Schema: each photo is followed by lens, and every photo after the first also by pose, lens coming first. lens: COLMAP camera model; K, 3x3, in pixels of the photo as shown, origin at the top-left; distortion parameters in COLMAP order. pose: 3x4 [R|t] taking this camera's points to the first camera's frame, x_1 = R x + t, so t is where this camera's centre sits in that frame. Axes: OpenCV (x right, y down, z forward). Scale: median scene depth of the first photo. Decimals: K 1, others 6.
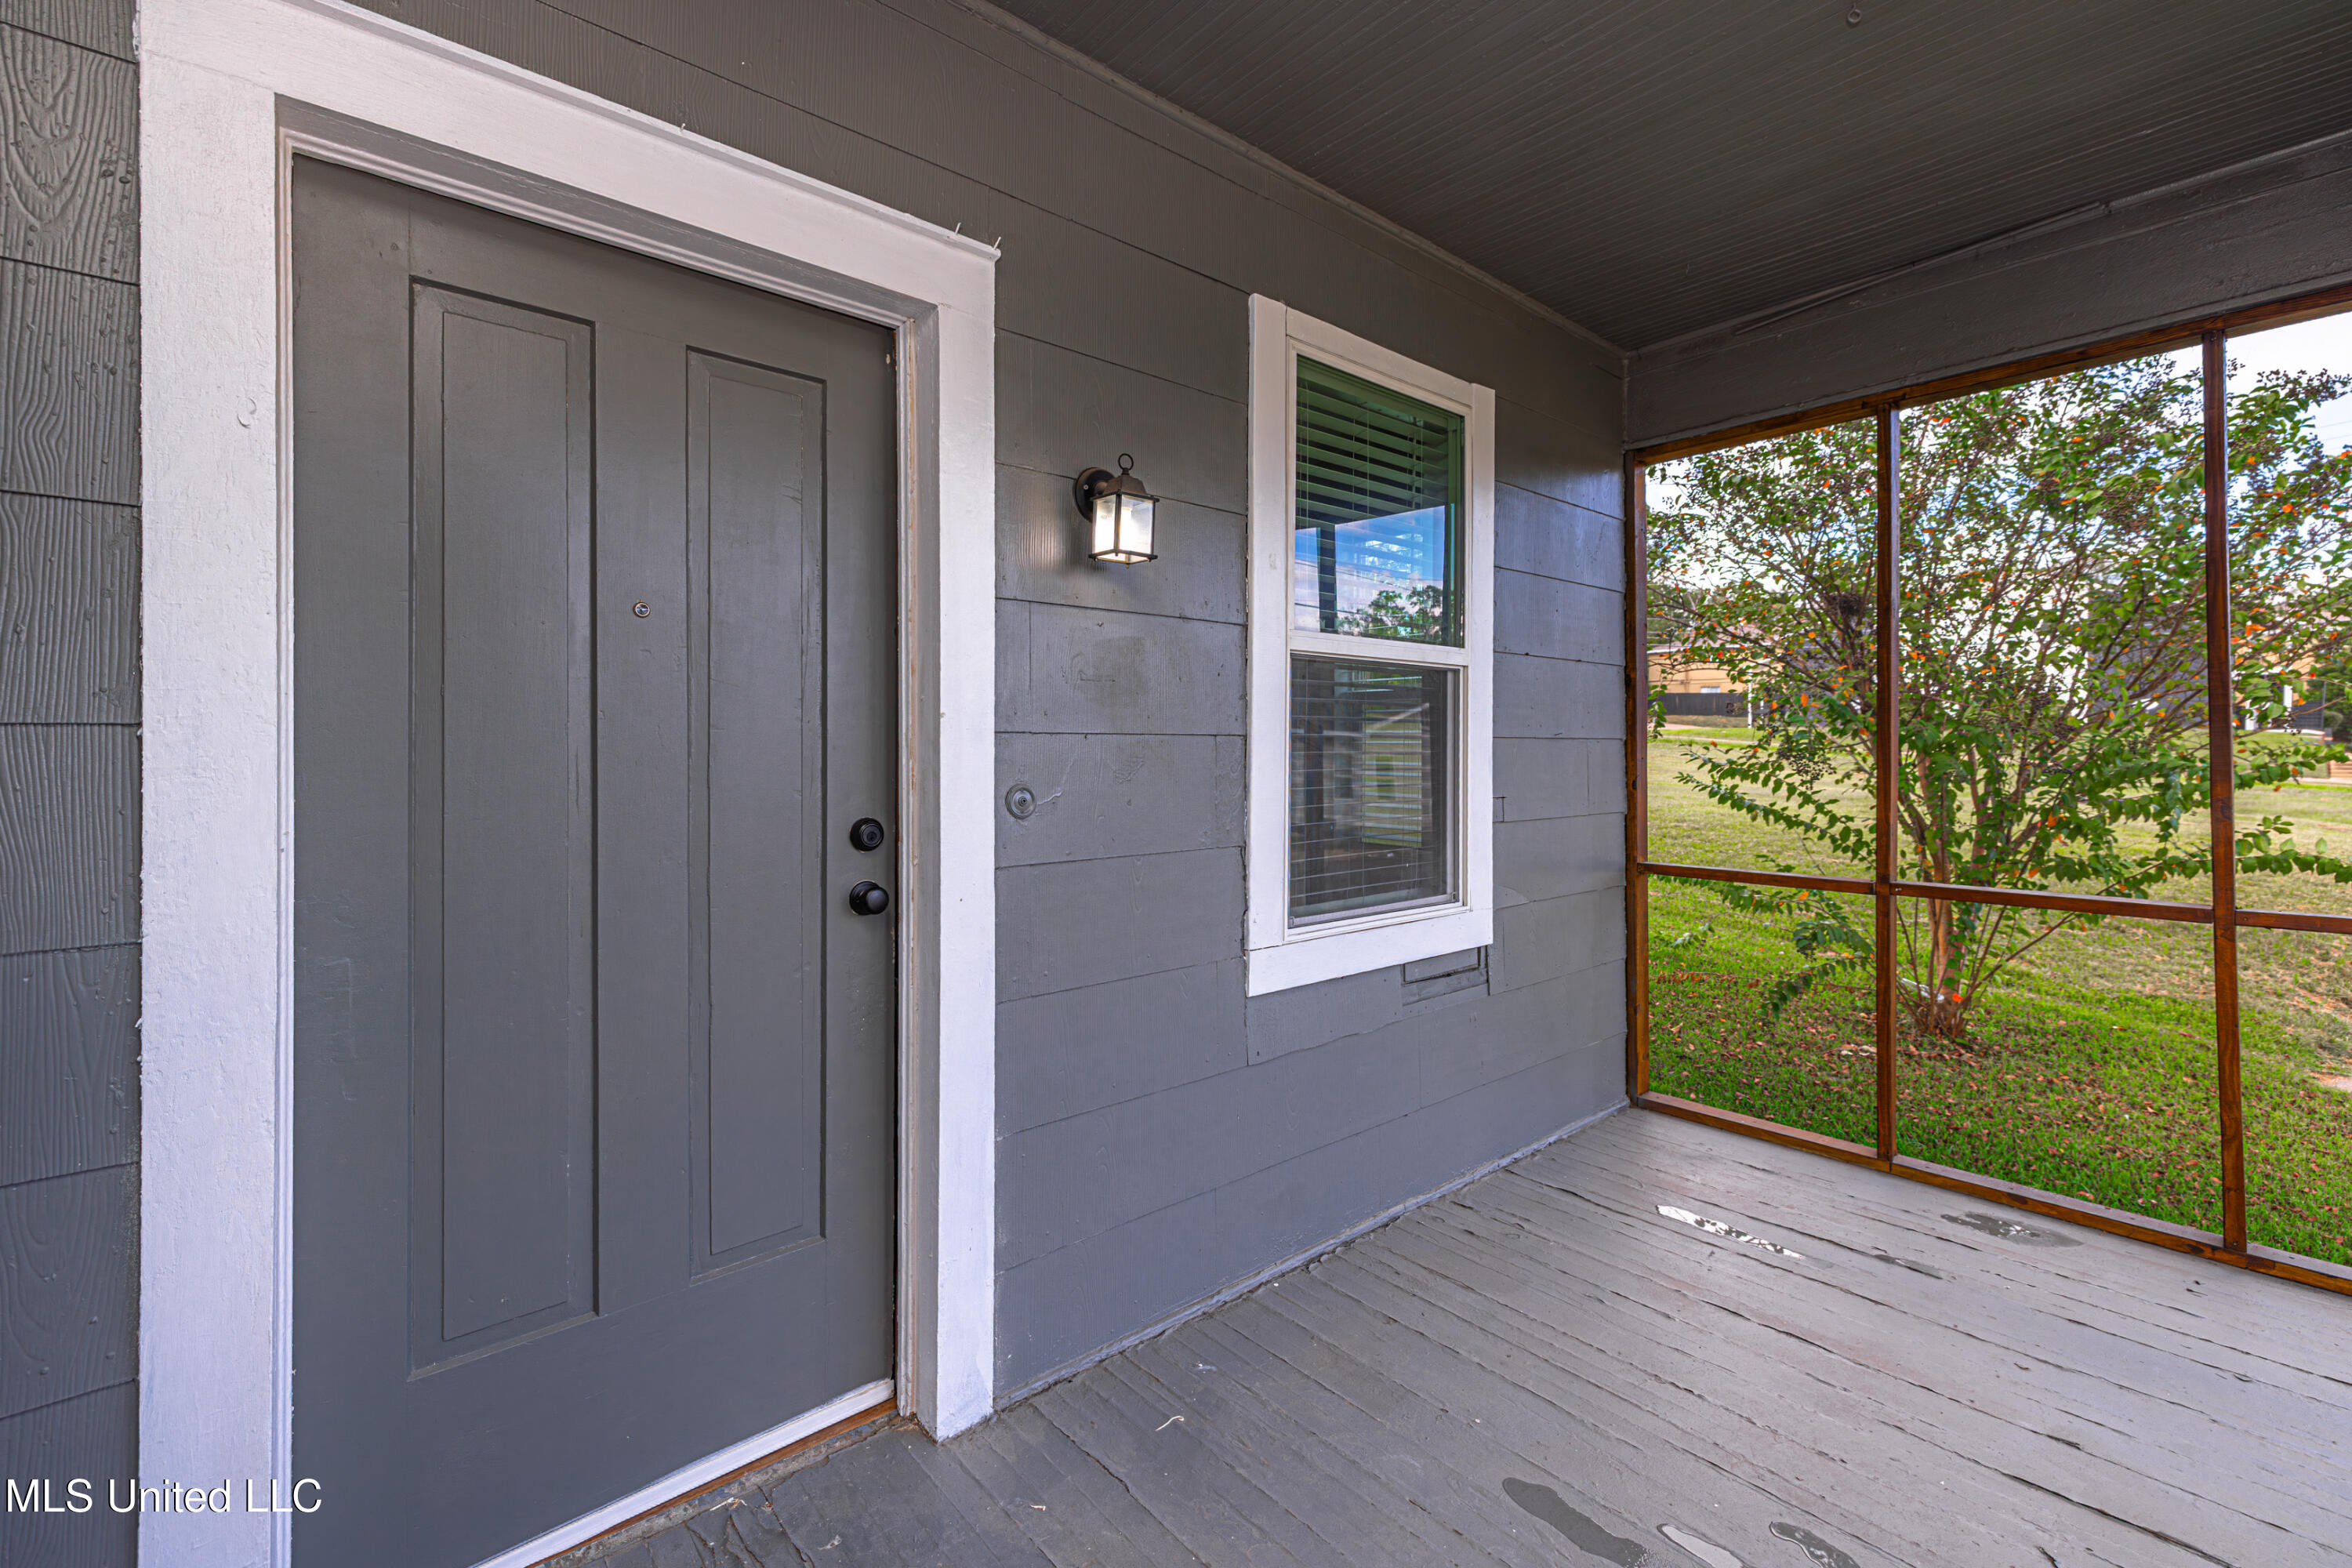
lens RADIAL K [[1014.5, 0, 1203.6], [0, 1014.5, 753.1], [0, 0, 1]] dist [0.001014, -0.000121]
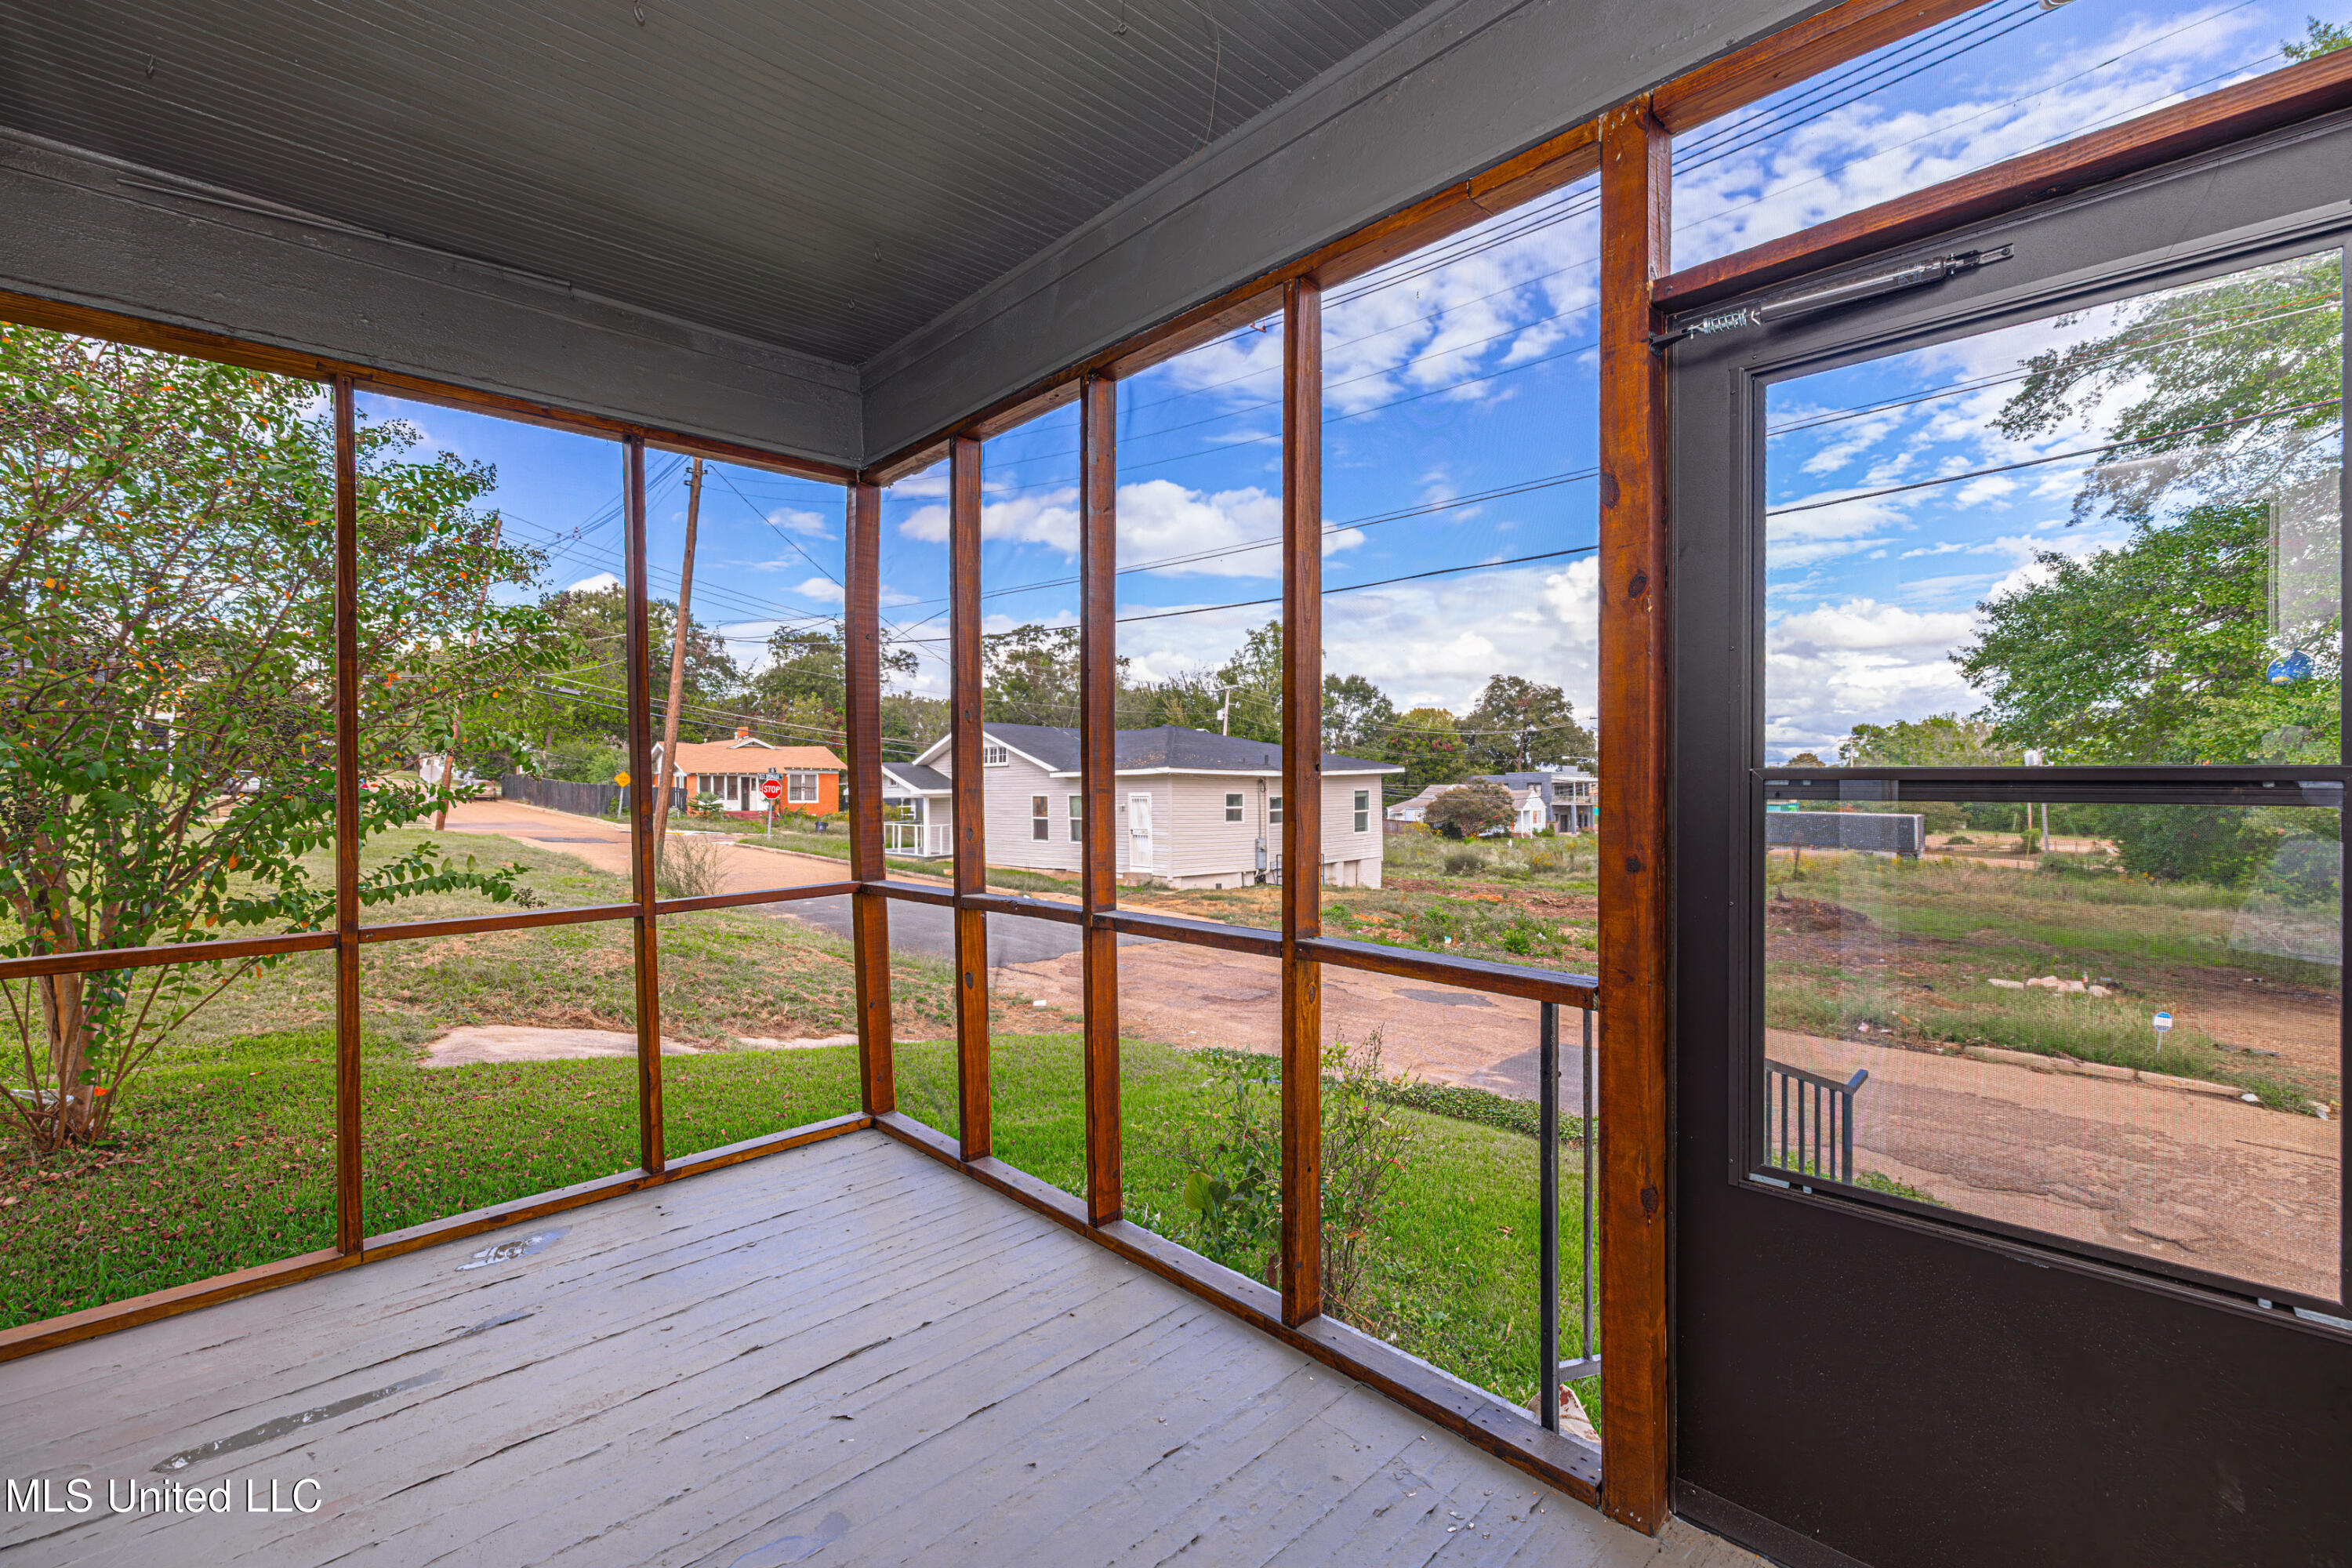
lens RADIAL K [[1014.5, 0, 1191.5], [0, 1014.5, 775.1], [0, 0, 1]] dist [0.001014, -0.000121]
pose [[-0.048976, 0.004065, 0.998792, -0.254813], [0.016634, 0.999856, -0.003254, 0.013178], [-0.998661, 0.016455, -0.049036, 0.374259]]
